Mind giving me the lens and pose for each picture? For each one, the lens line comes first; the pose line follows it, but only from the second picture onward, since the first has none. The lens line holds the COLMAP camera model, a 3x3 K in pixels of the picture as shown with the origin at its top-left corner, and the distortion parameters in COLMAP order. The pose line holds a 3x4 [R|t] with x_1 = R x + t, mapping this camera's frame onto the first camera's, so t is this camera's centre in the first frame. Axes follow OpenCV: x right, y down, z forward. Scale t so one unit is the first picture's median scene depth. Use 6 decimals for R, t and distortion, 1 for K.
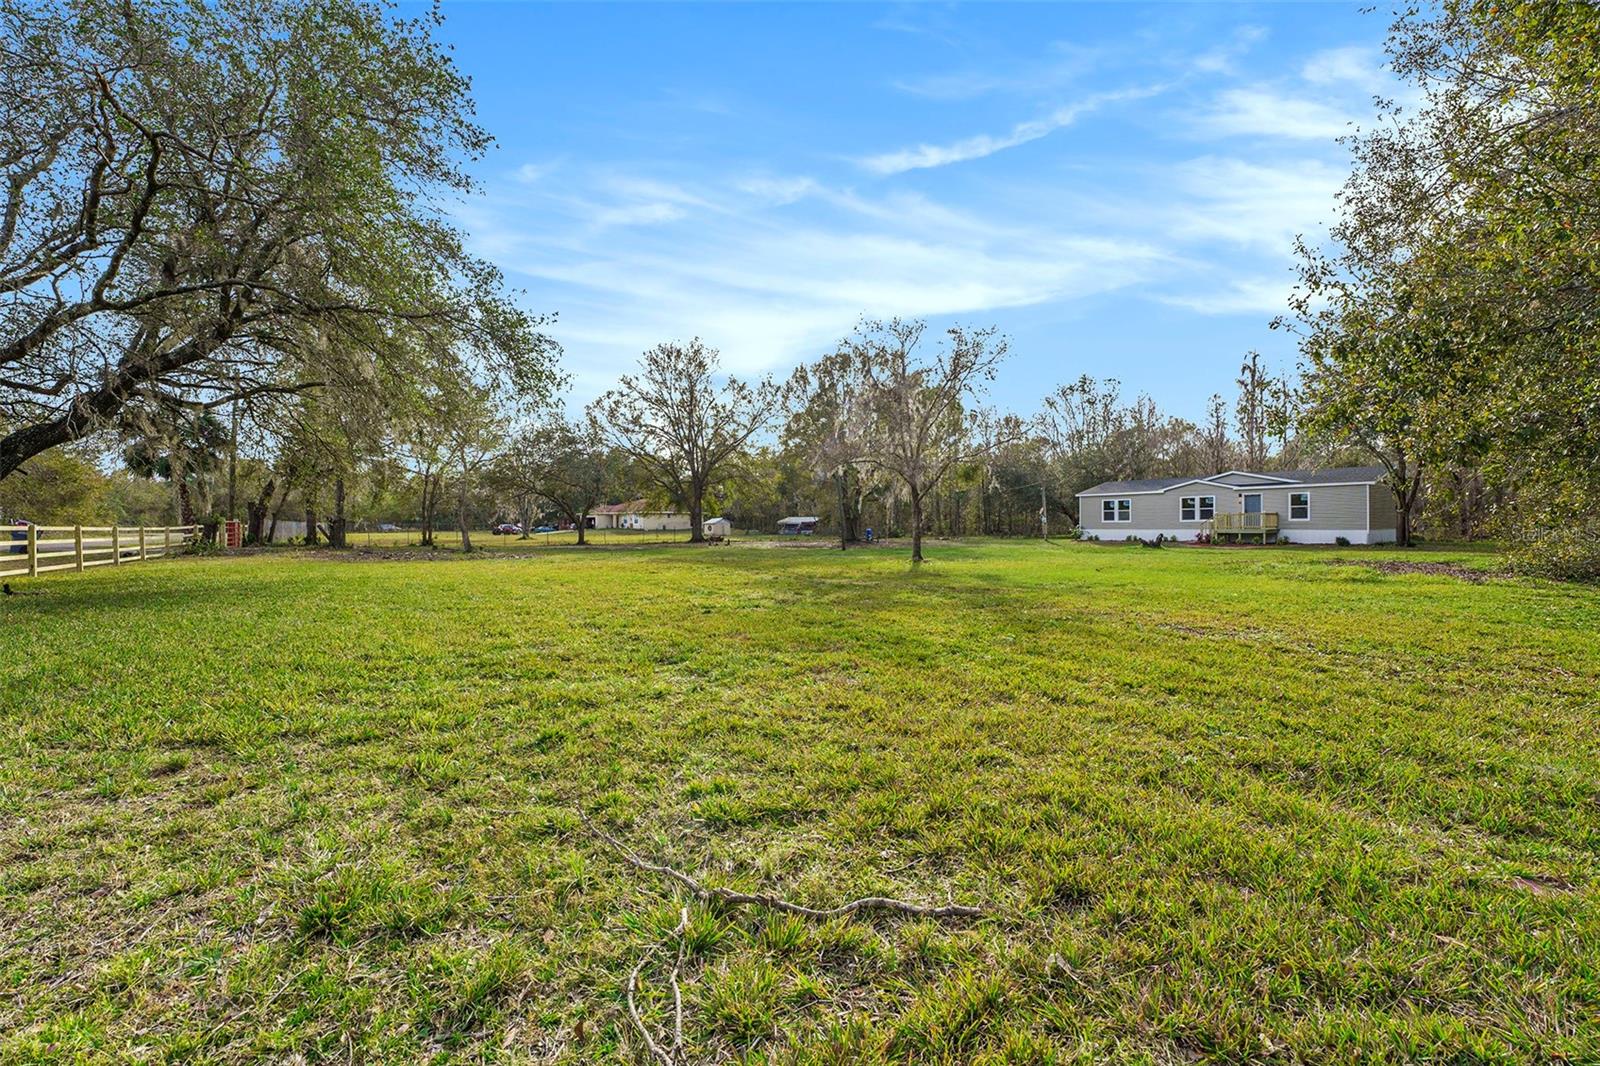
lens RADIAL K [[651.2, 0, 810.0], [0, 651.2, 528.3], [0, 0, 1]] dist [-0.000294, -0.000019]
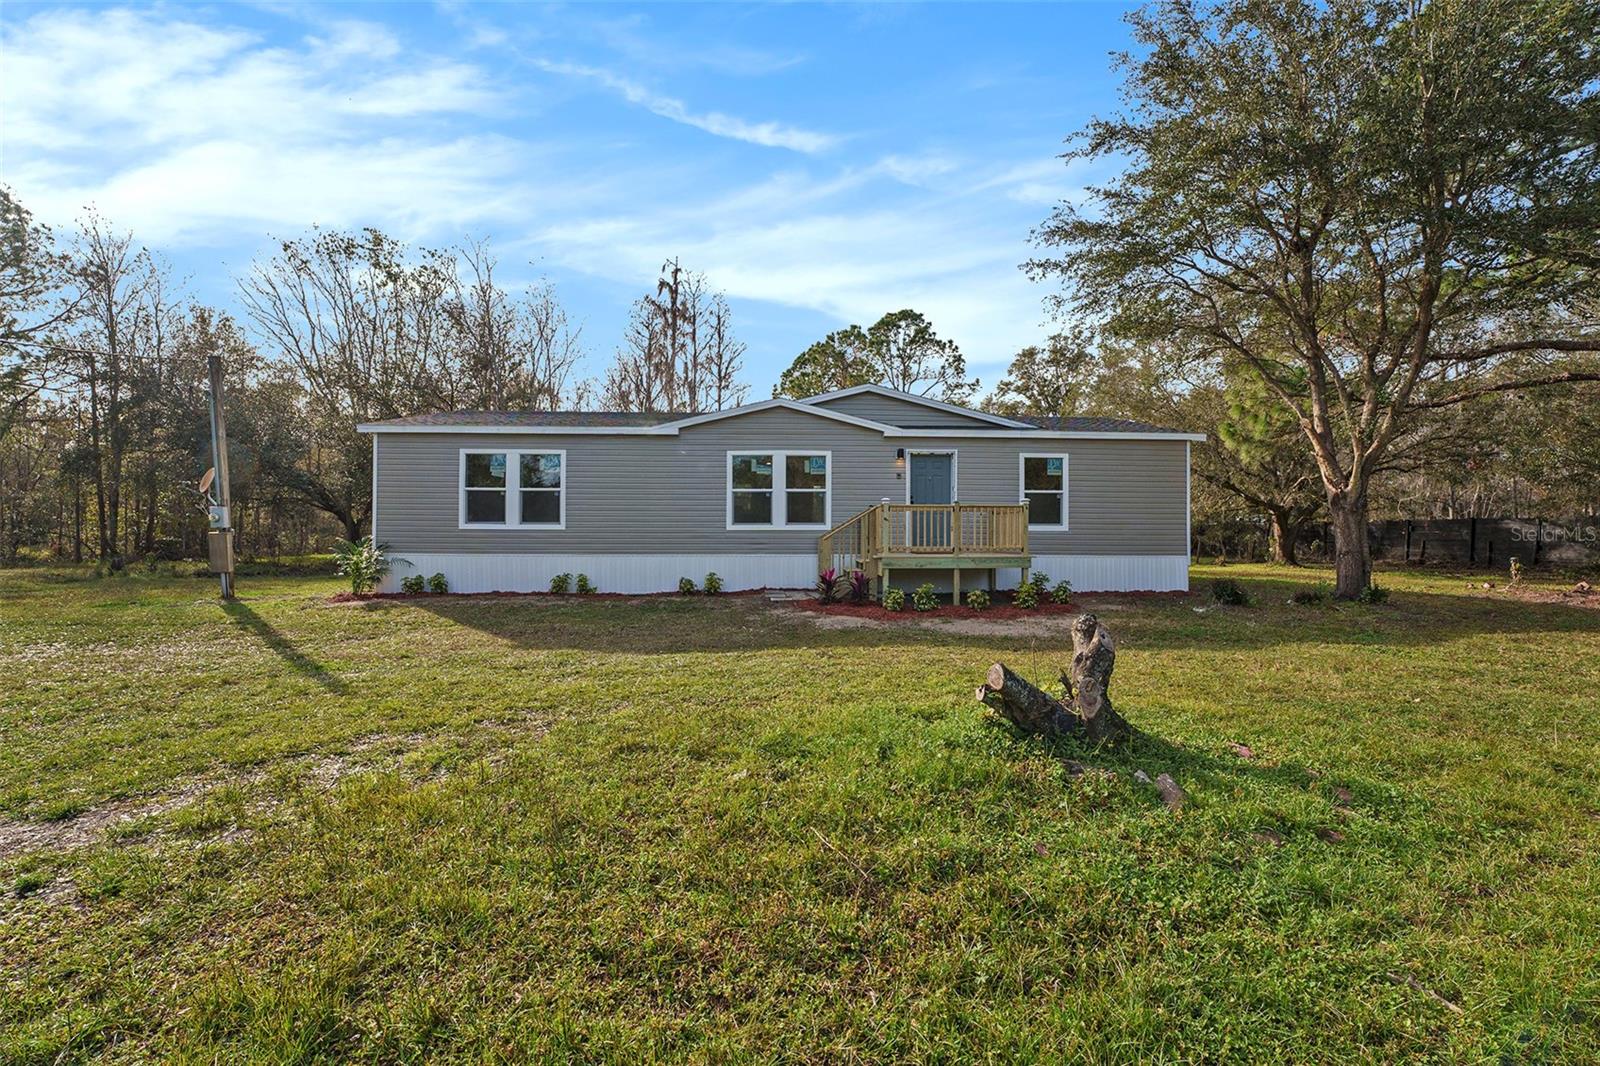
lens RADIAL K [[651.2, 0, 810.0], [0, 651.2, 528.3], [0, 0, 1]] dist [-0.000294, -0.000019]
pose [[0.546074, 0.008764, 0.837691, 0.334737], [-0.003395, 0.999960, -0.008248, -0.008476], [-0.837730, 0.001660, 0.546082, 0.813953]]
